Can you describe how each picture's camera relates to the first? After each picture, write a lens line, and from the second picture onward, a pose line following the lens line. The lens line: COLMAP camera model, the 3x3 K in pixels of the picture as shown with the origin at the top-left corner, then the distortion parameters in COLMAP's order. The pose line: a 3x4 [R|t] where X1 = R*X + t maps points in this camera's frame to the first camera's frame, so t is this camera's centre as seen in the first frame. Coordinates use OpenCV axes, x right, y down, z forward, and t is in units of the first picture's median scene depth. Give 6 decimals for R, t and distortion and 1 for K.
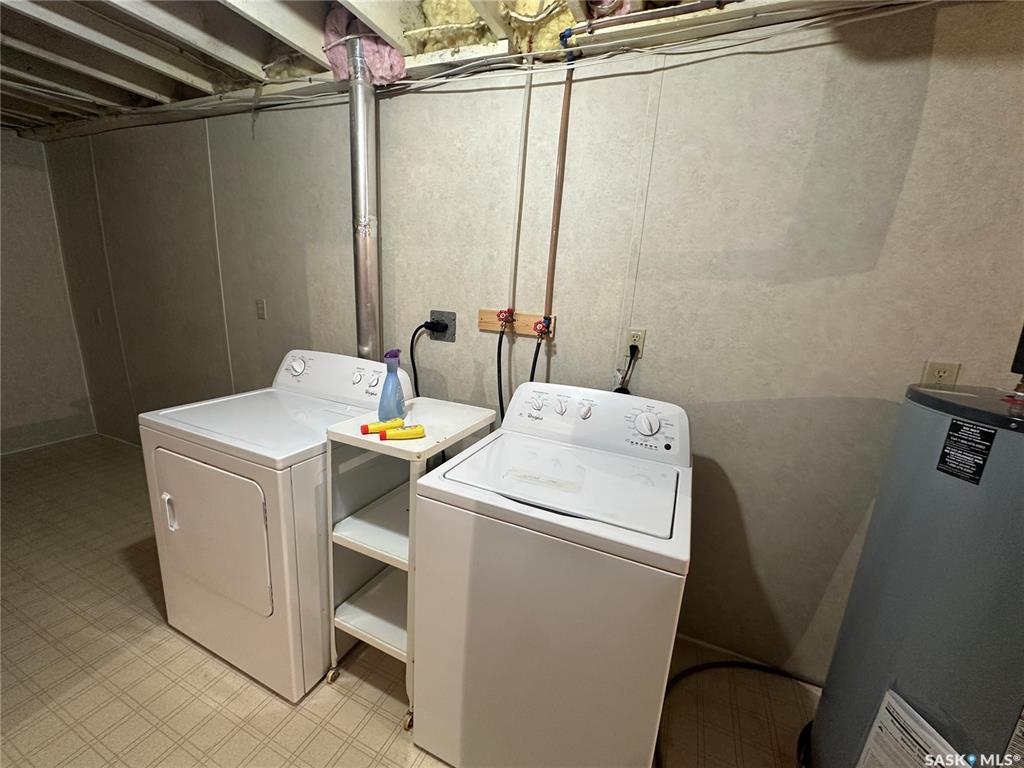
lens RADIAL K [[408.7, 0, 512.1], [0, 408.7, 384.1], [0, 0, 1]] dist [-0.002036, 0.000135]
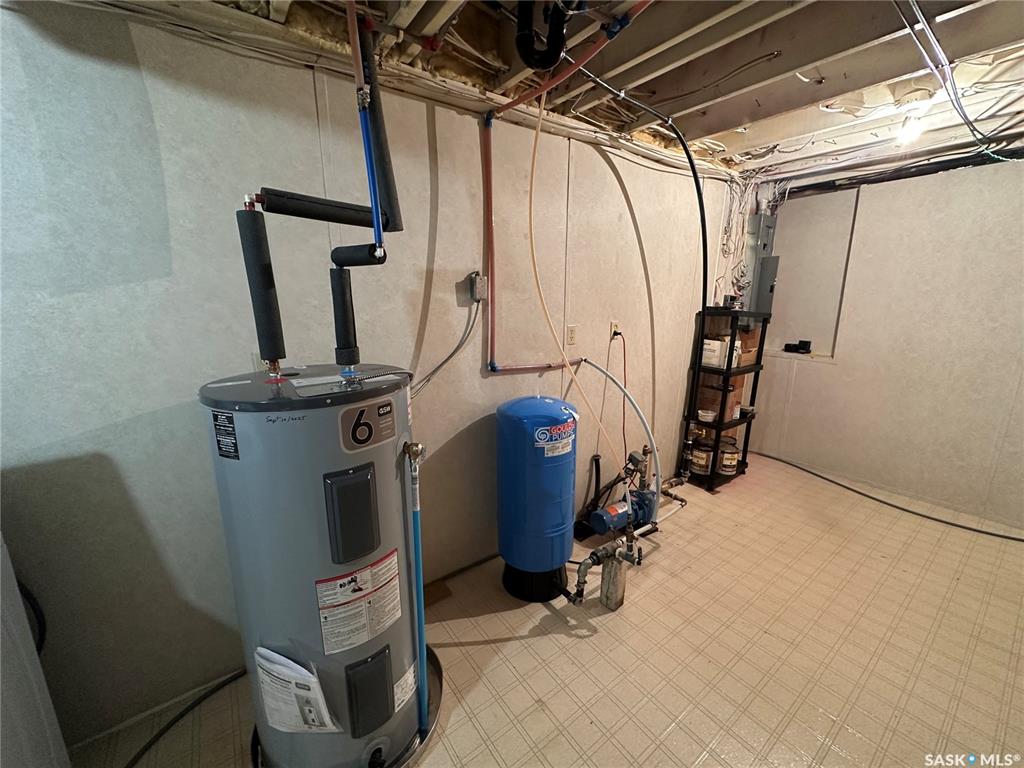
lens RADIAL K [[408.7, 0, 509.6], [0, 408.7, 383.3], [0, 0, 1]] dist [-0.002036, 0.000135]
pose [[0.497322, -0.251379, 0.830349, 0.385589], [0.232481, 0.960713, 0.151605, 0.021705], [-0.835837, 0.117644, 0.536224, -0.218248]]
